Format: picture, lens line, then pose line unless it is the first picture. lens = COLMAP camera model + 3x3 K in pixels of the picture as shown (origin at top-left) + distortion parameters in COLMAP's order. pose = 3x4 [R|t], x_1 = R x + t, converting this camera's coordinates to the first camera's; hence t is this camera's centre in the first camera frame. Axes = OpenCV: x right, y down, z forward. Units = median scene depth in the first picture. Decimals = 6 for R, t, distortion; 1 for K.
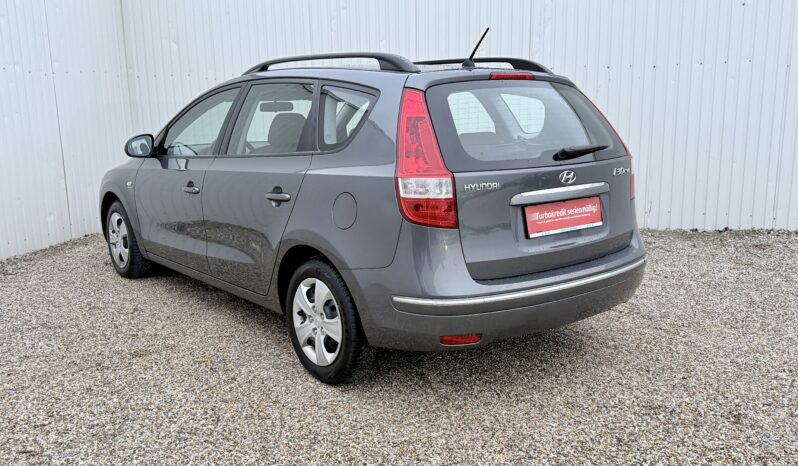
lens RADIAL K [[720.5, 0, 396.2], [0, 720.5, 229.1], [0, 0, 1]] dist [0.022595, -0.005047]
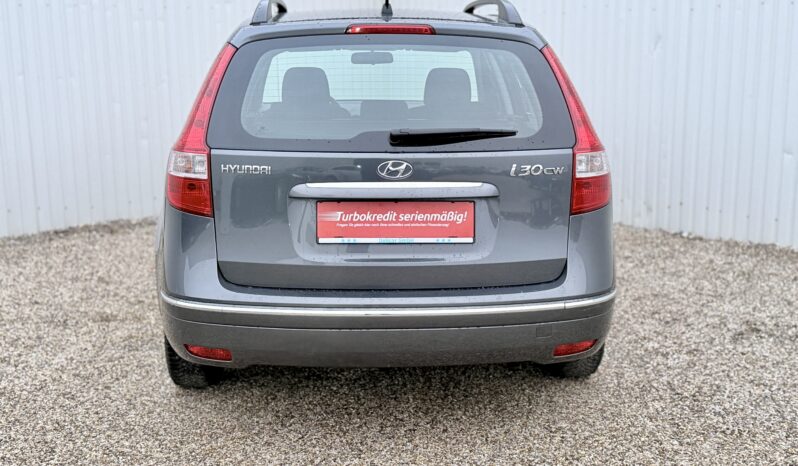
lens RADIAL K [[1020.2, 0, 400.0], [0, 1020.2, 228.6], [0, 0, 1]] dist [0.085640, 0.000000]
pose [[0.805843, 0.122409, -0.579338, 0.872715], [-0.116521, 0.992050, 0.047534, -0.063610], [0.580551, 0.029200, 0.813700, 0.160620]]
